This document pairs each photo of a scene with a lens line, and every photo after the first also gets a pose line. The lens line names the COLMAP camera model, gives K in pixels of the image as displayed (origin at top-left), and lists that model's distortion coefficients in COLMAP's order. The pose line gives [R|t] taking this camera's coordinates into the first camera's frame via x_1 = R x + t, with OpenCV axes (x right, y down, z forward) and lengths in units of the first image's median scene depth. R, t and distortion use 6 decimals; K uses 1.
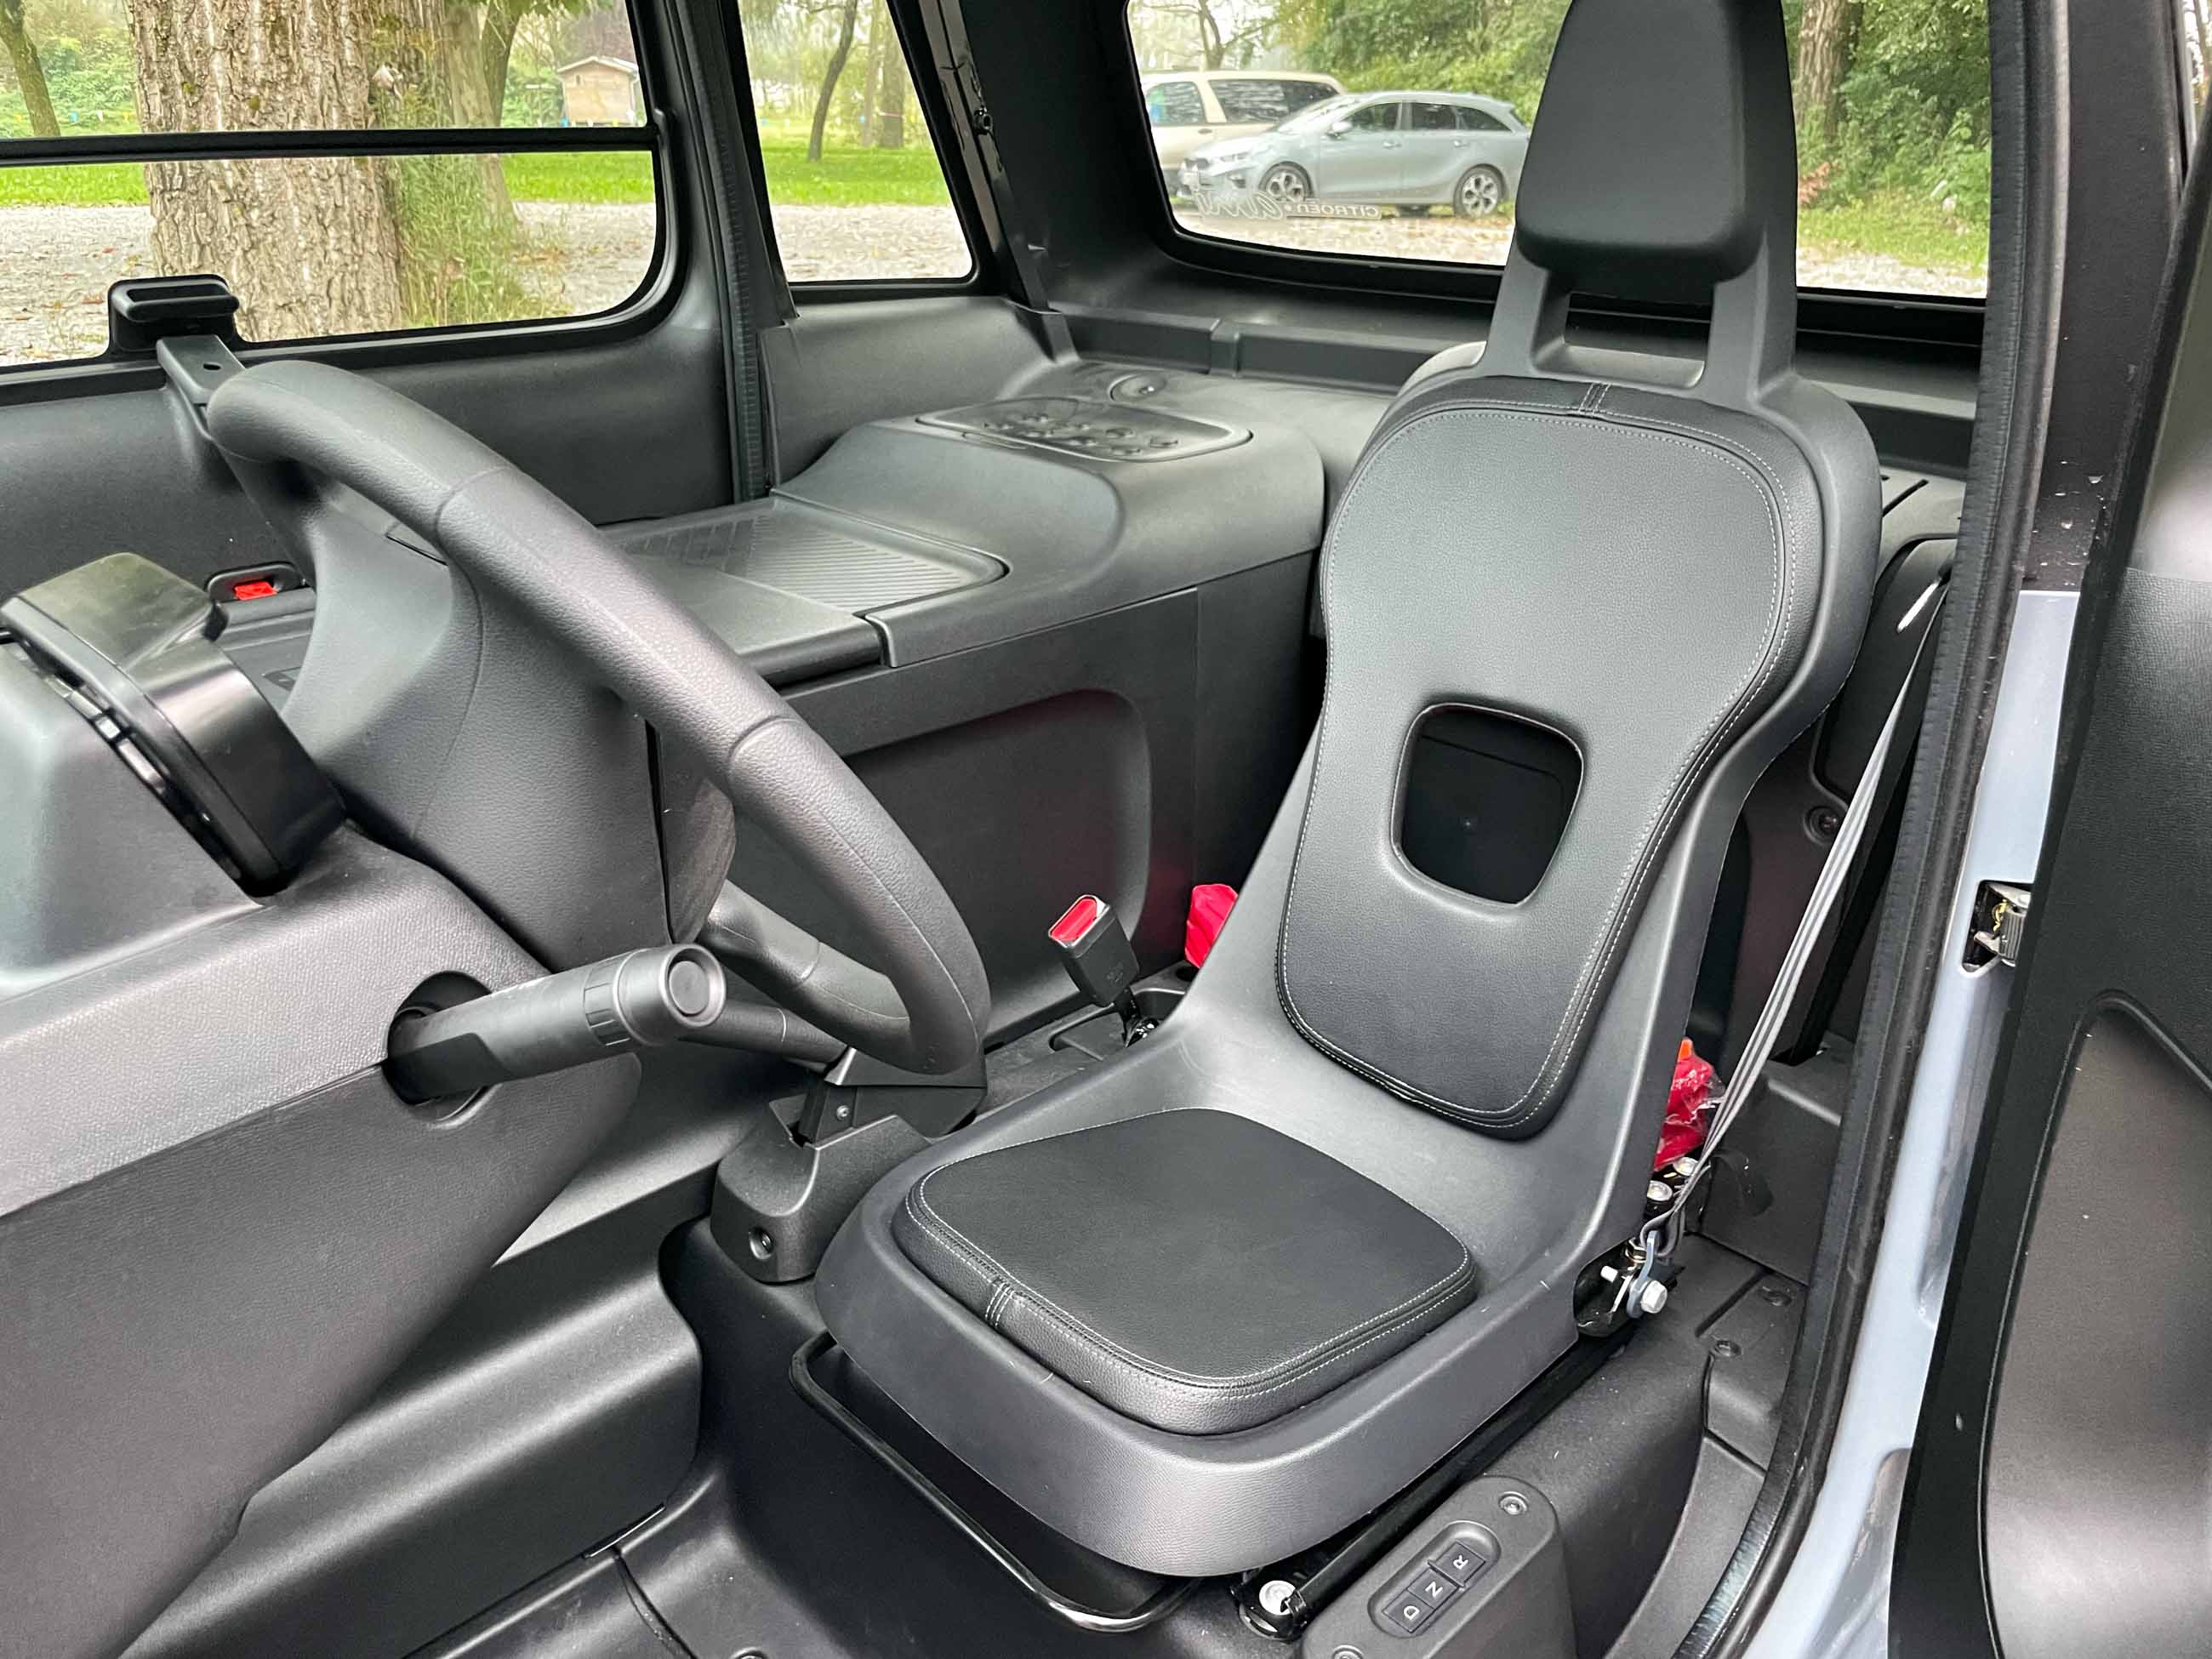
lens RADIAL K [[1693.0, 0, 1112.3], [0, 1693.0, 815.3], [0, 0, 1]] dist [0.033192, -0.051915]
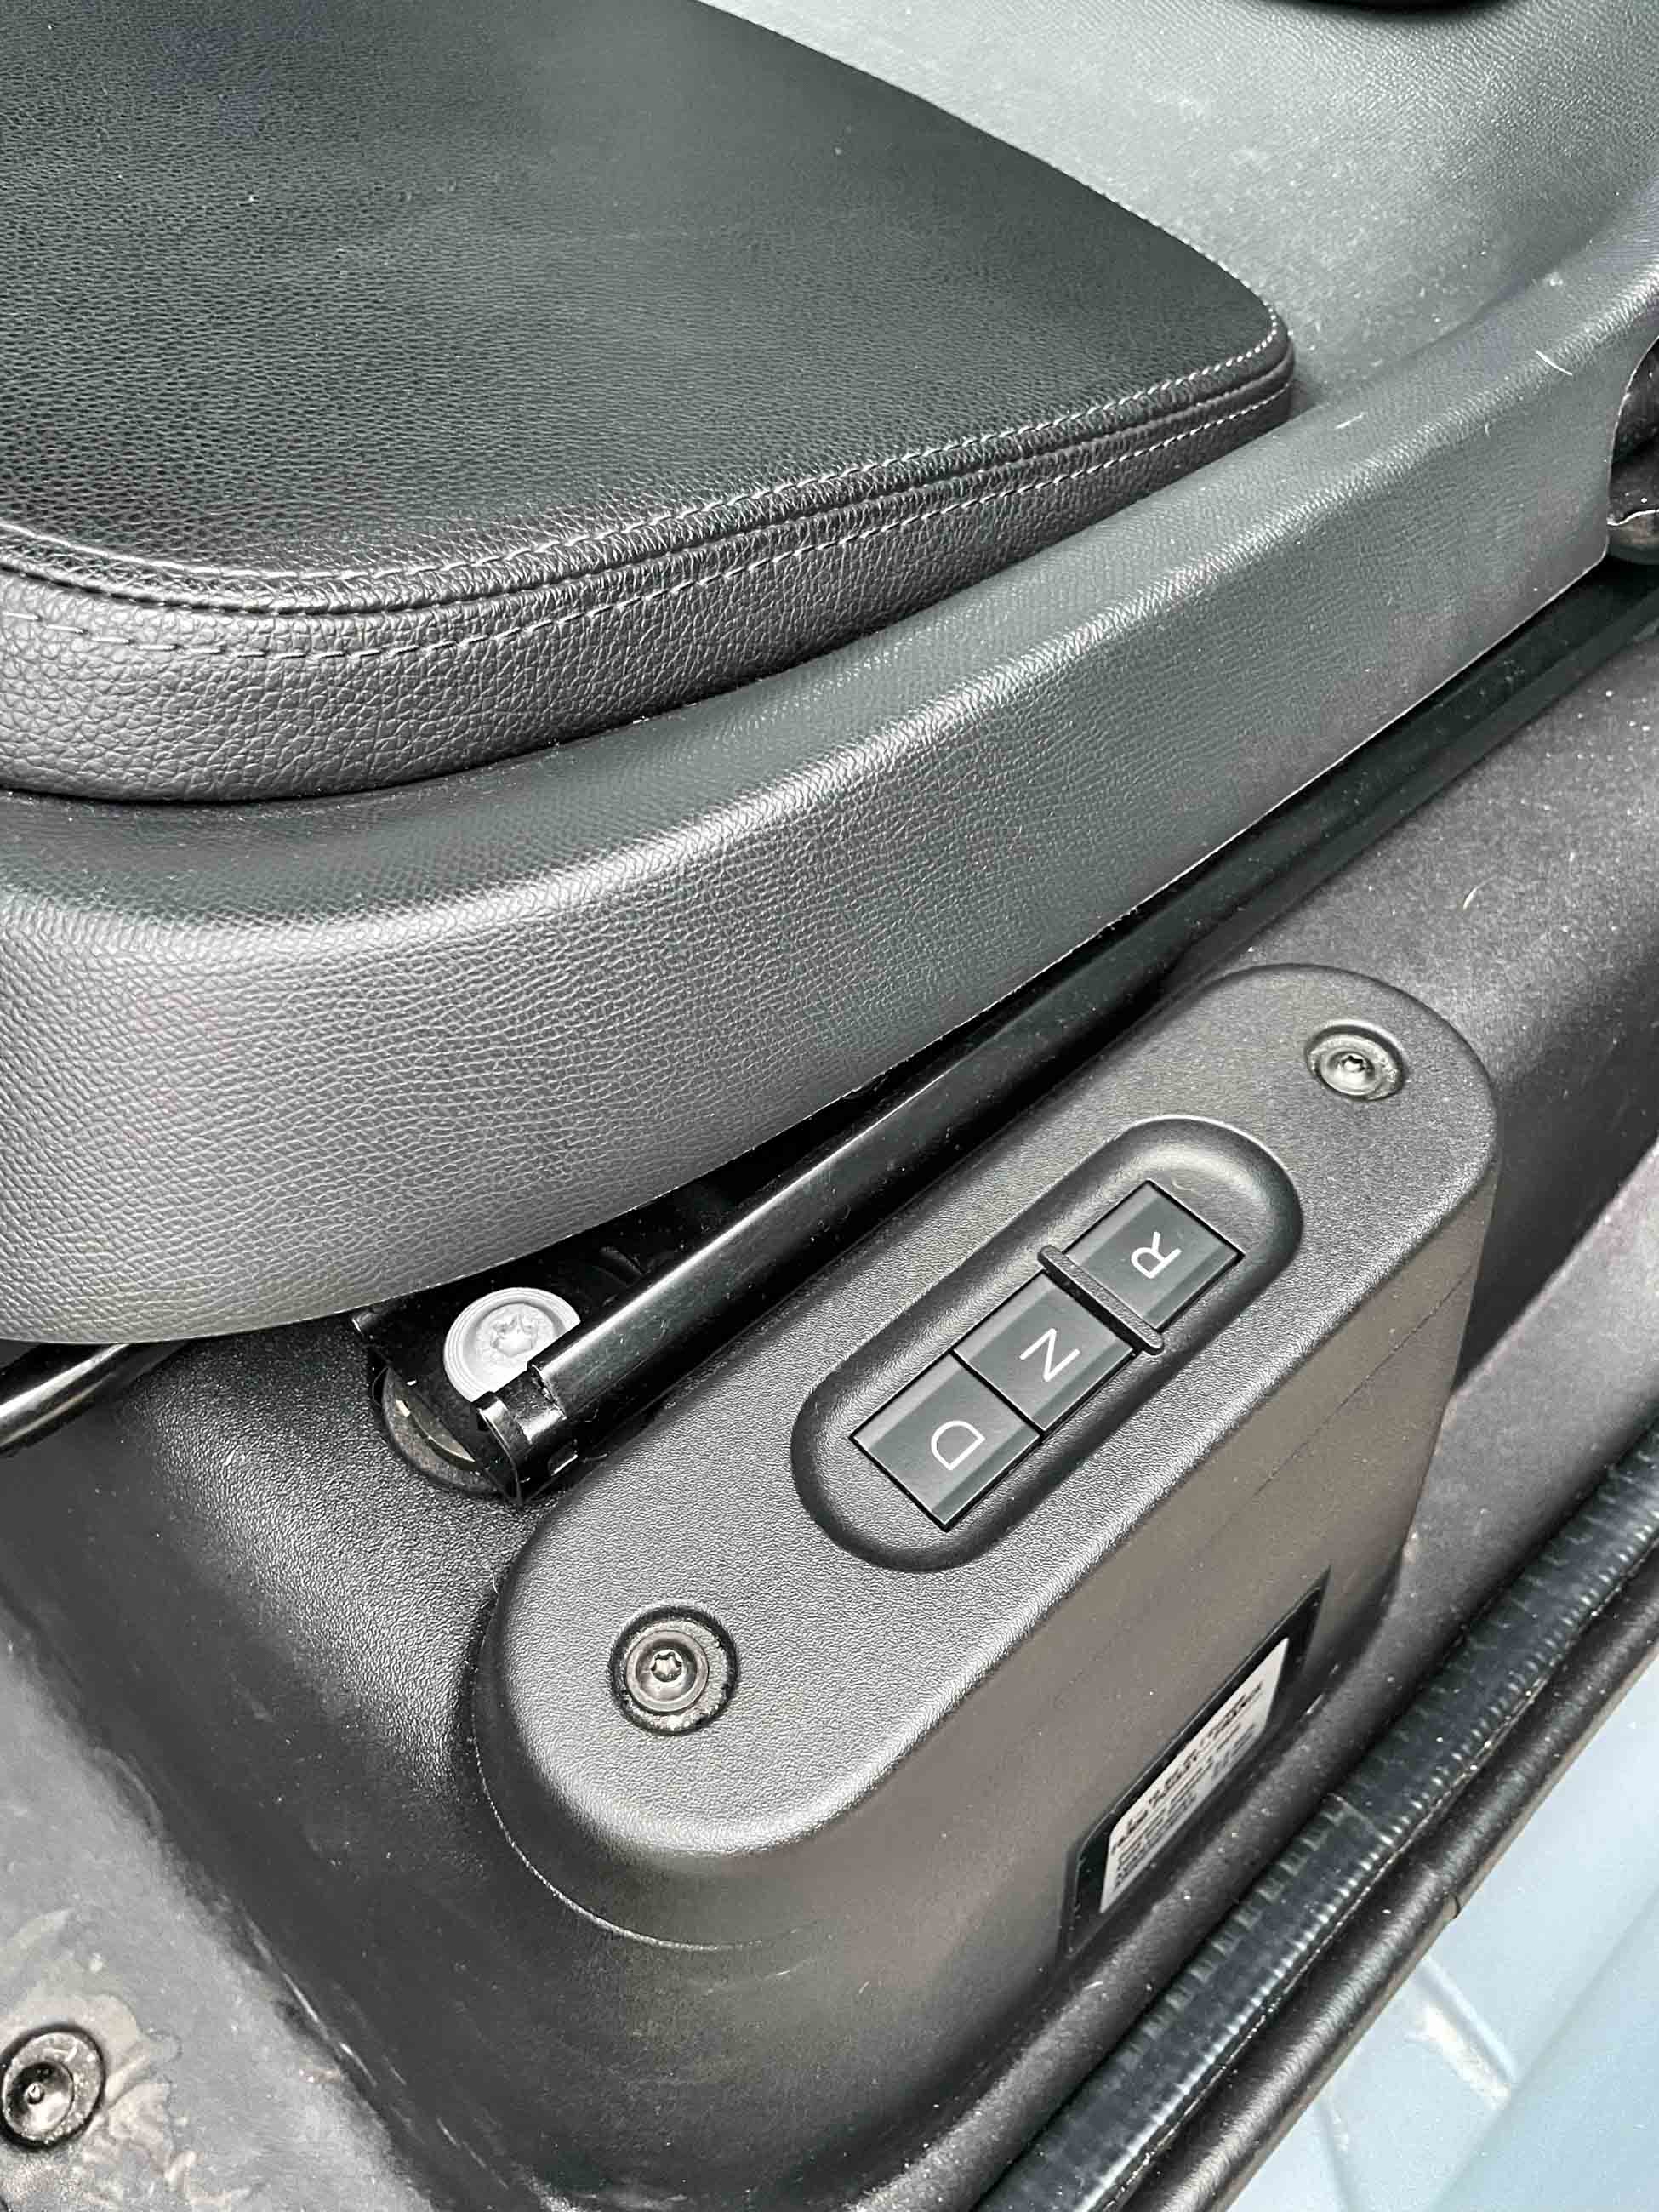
lens RADIAL K [[1693.0, 0, 821.0], [0, 1693.0, 1098.6], [0, 0, 1]] dist [0.033192, -0.051915]
pose [[0.999498, 0.028442, 0.013973, 0.112030], [-0.031643, 0.872249, 0.488037, 0.216983], [0.001693, -0.488234, 0.872711, 0.595129]]
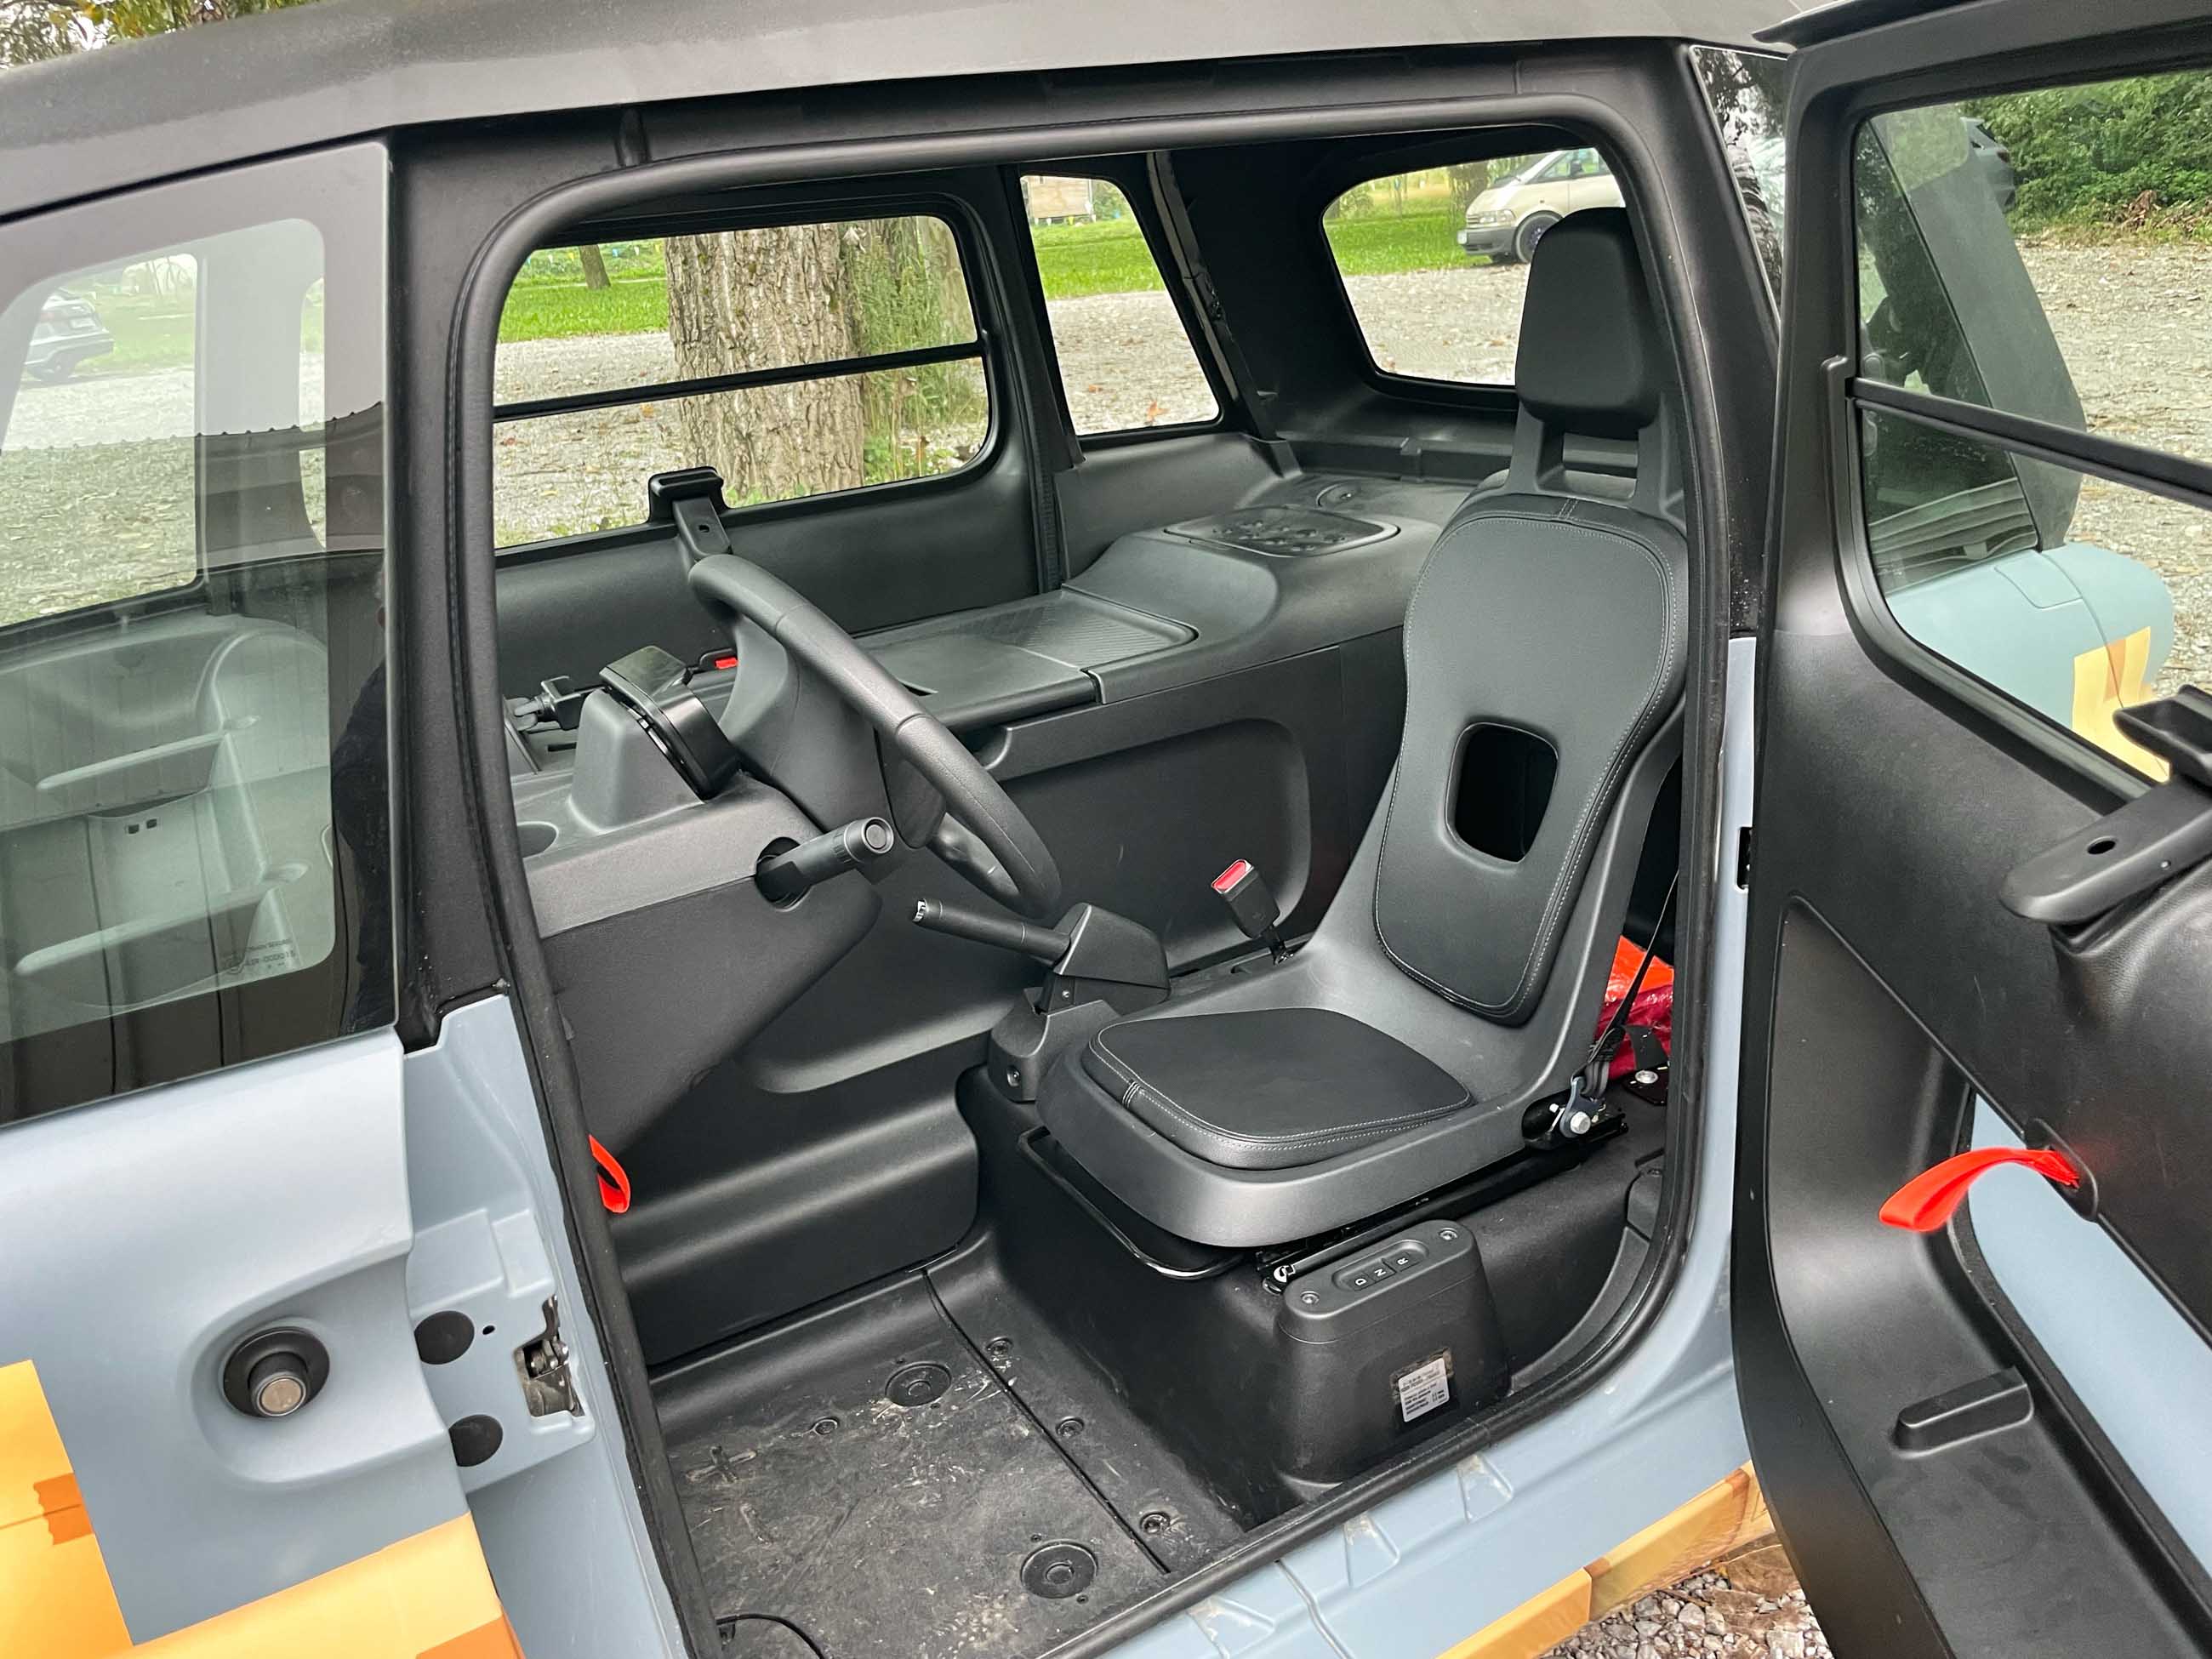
lens RADIAL K [[1693.0, 0, 1114.1], [0, 1693.0, 831.7], [0, 0, 1]] dist [0.033192, -0.051915]
pose [[0.966737, 0.003055, -0.255753, 0.270415], [-0.009389, 0.999679, -0.023546, 0.063145], [0.255599, 0.025164, 0.966455, -0.465314]]
